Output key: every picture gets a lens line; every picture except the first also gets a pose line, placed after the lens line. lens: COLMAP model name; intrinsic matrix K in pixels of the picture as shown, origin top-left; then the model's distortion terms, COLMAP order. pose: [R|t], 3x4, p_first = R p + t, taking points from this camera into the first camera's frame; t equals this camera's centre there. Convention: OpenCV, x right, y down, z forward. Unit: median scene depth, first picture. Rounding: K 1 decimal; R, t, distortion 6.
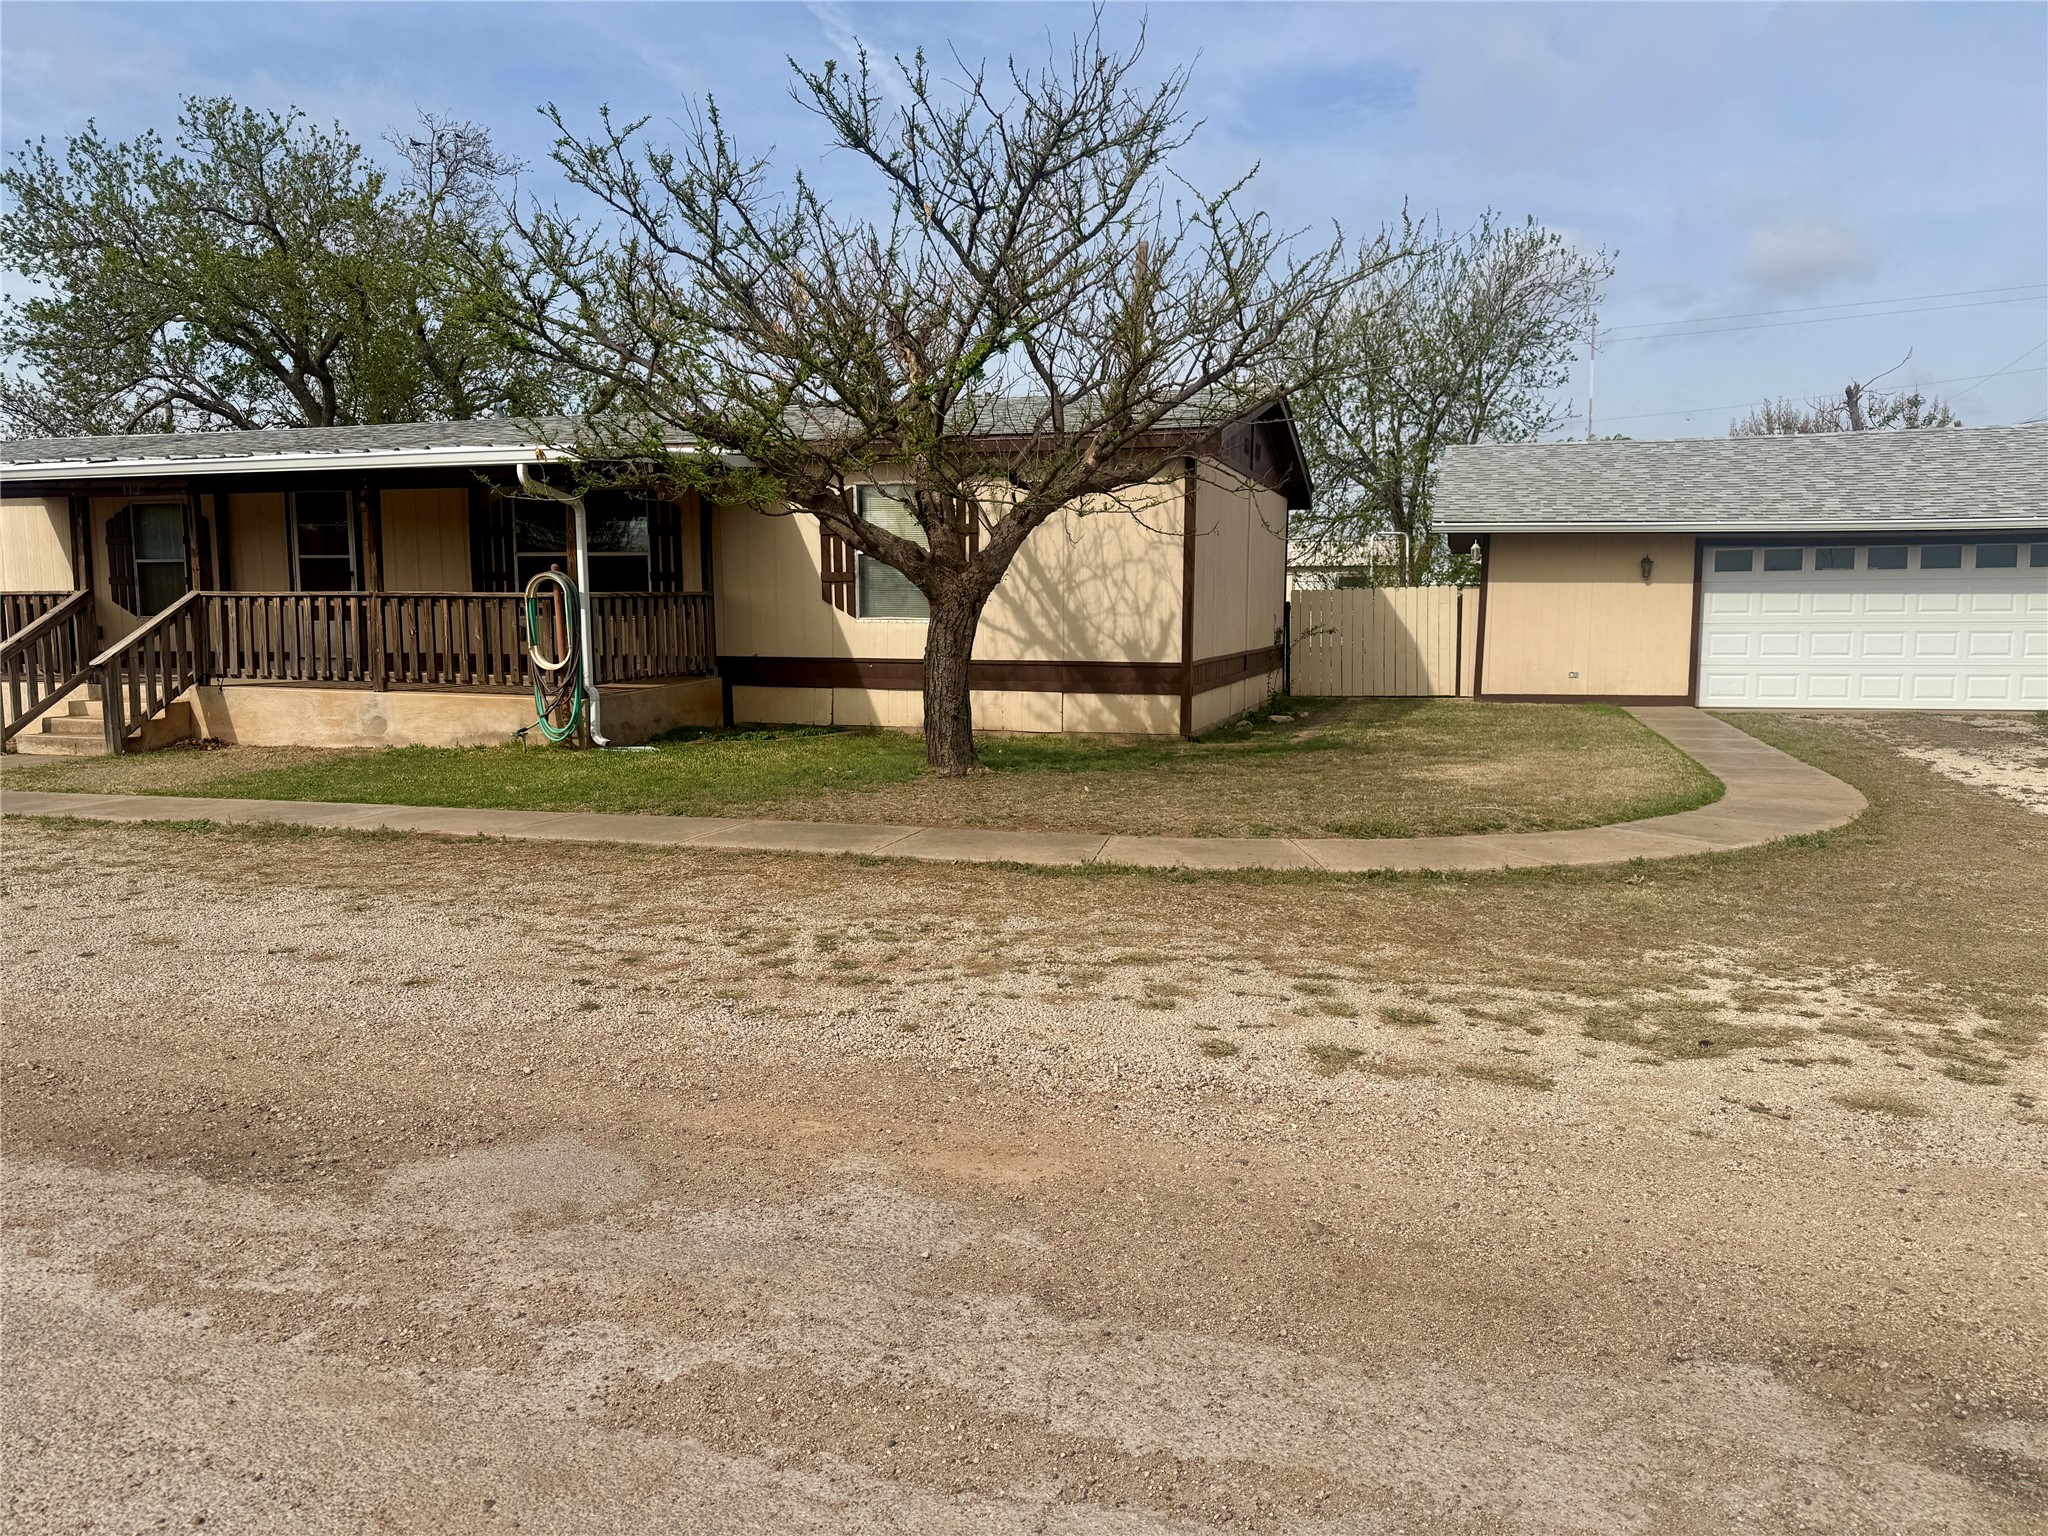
lens RADIAL K [[1395.5, 0, 1027.8], [0, 1395.5, 774.4], [0, 0, 1]] dist [0.165799, -0.260169]
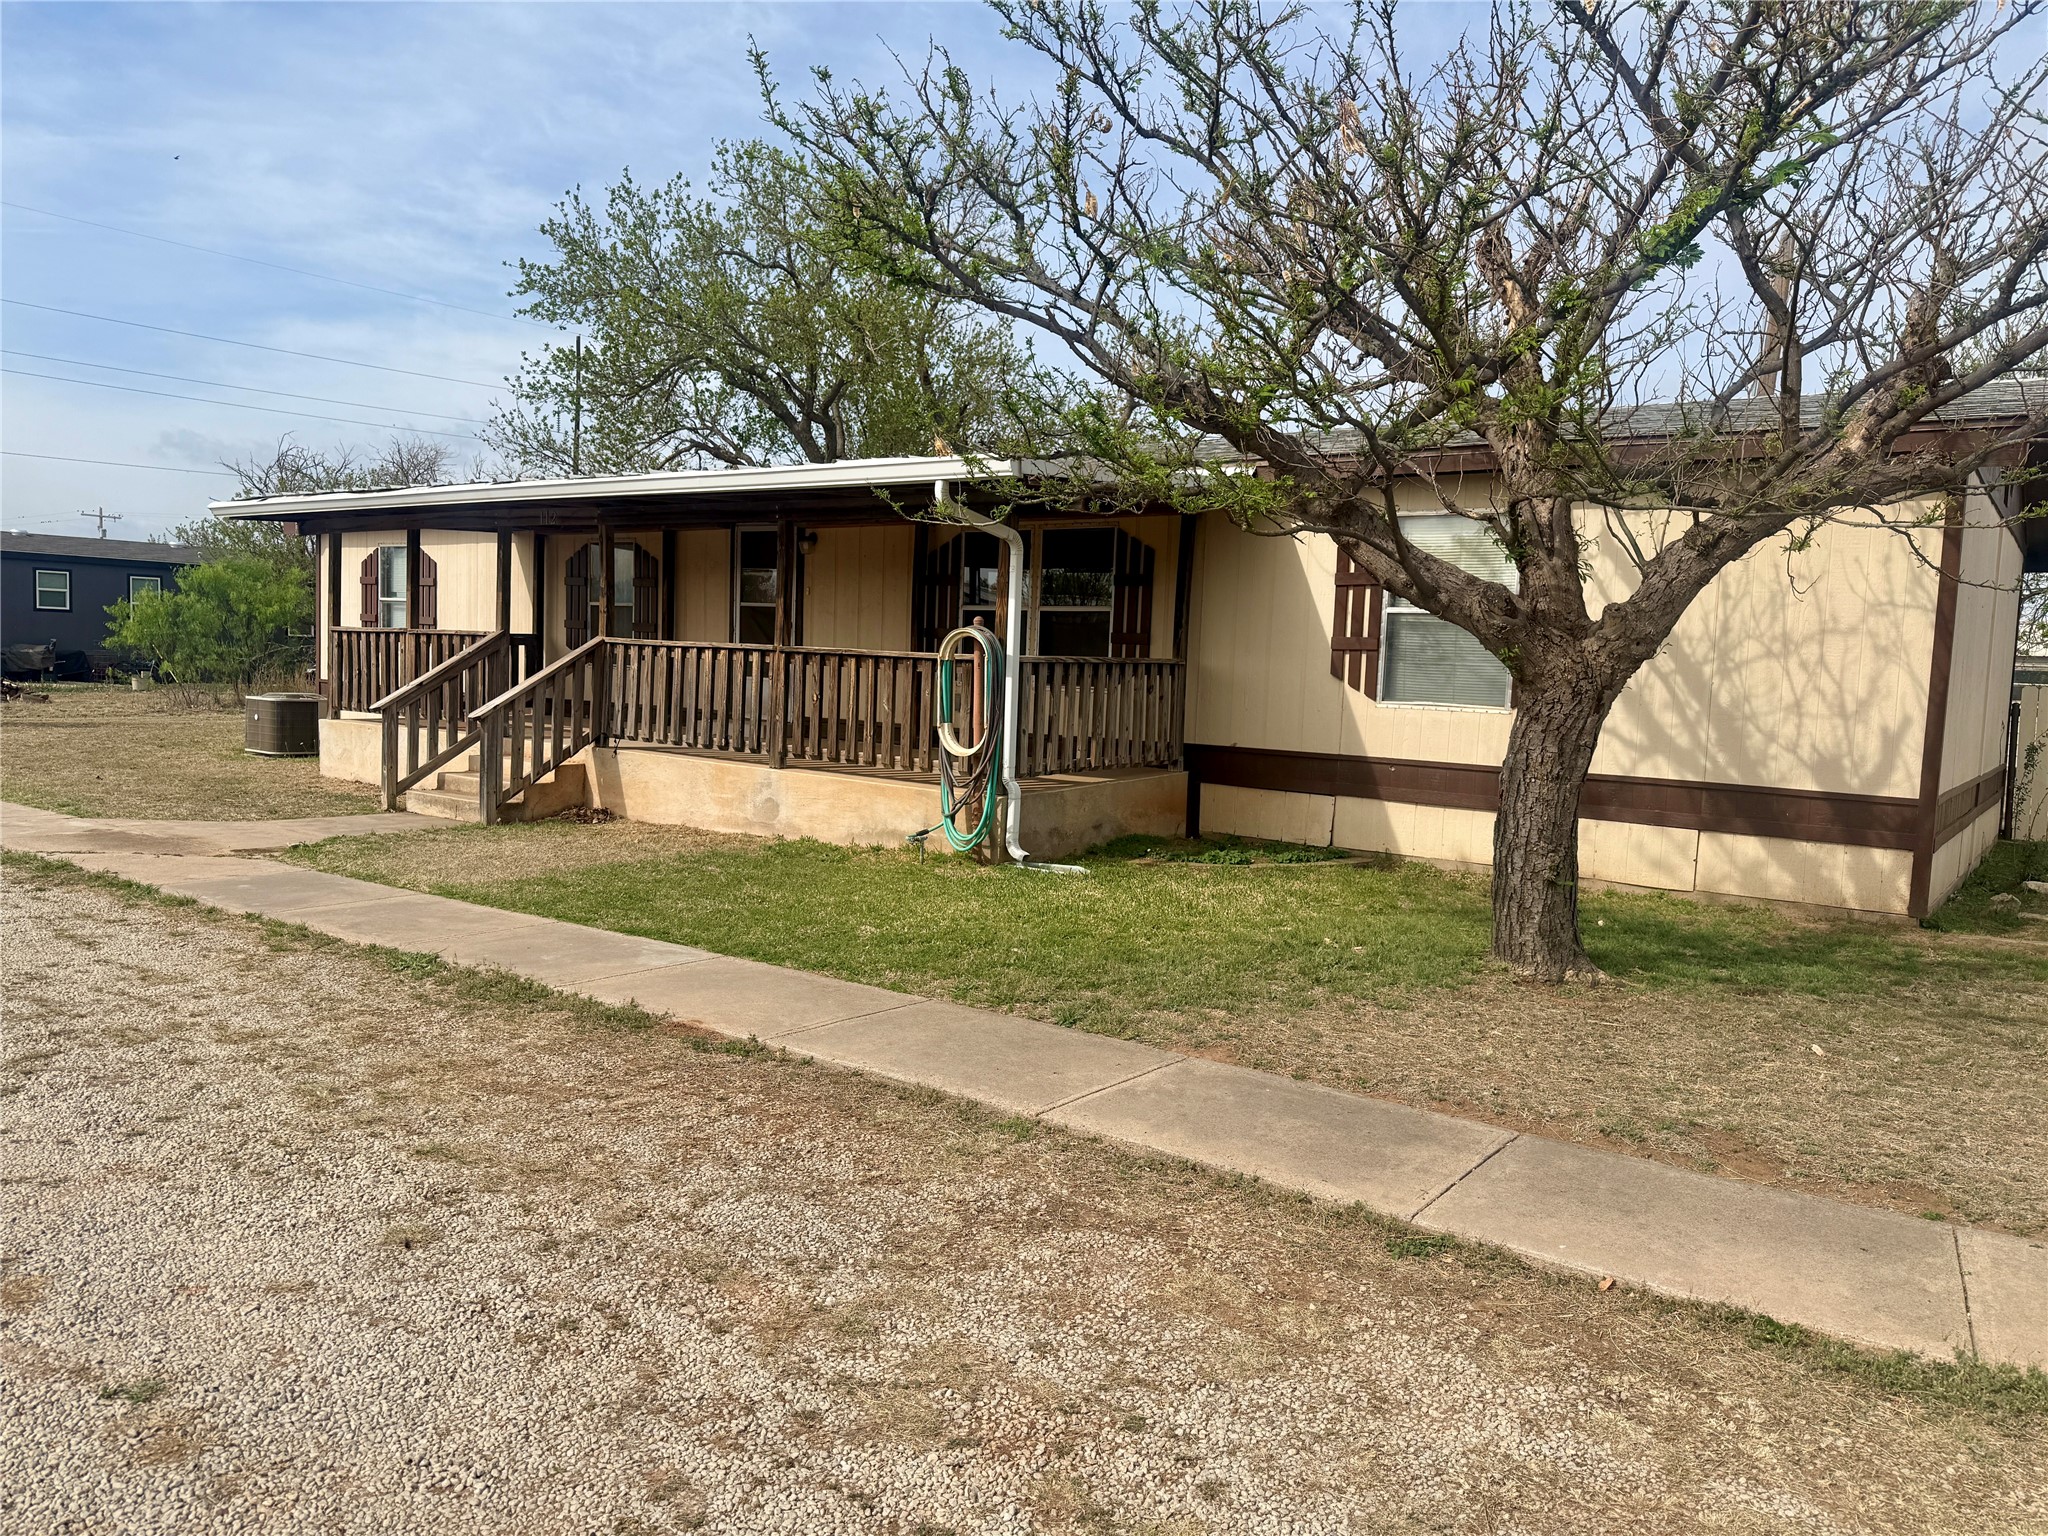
lens RADIAL K [[1455.3, 0, 1024.0], [0, 1455.3, 768.0], [0, 0, 1]] dist [0.058660, -0.114943]
pose [[0.939412, 0.063264, -0.336902, -0.045514], [-0.081972, 0.995767, -0.041583, -0.036862], [0.332845, 0.066680, 0.940621, 0.282934]]
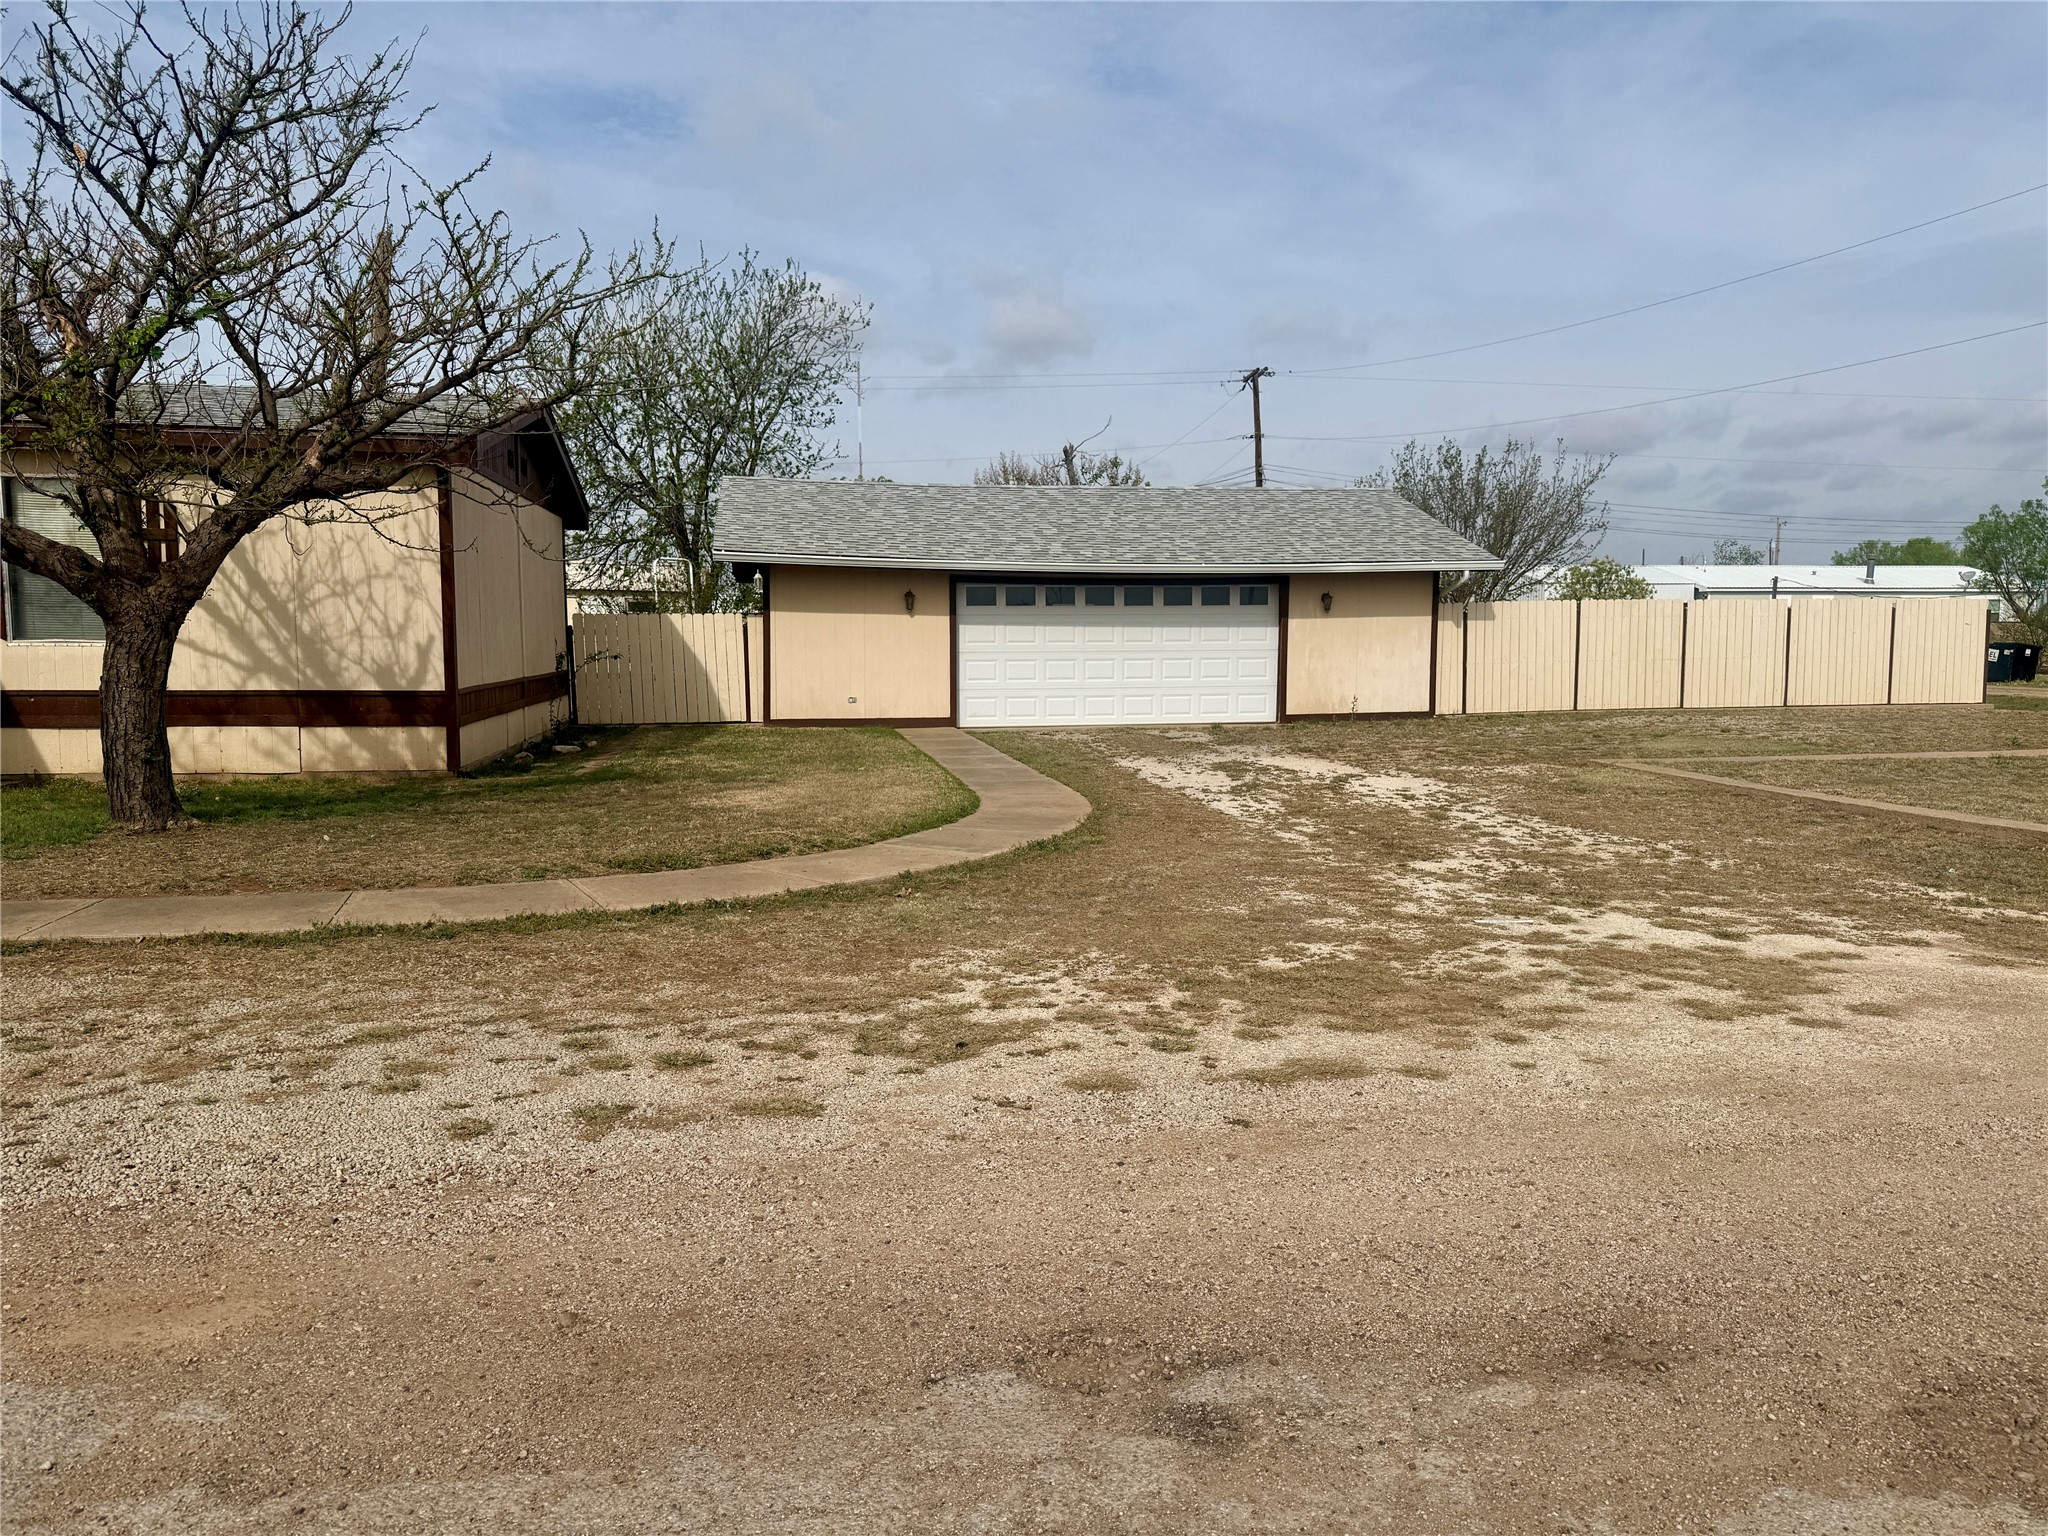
lens RADIAL K [[1426.7, 0, 1000.5], [0, 1426.7, 775.5], [0, 0, 1]] dist [0.056531, -0.069562]
pose [[0.892882, -0.040265, 0.448487, 0.012497], [0.048672, 0.998789, -0.007228, -0.001292], [-0.447653, 0.028282, 0.893760, 0.012572]]
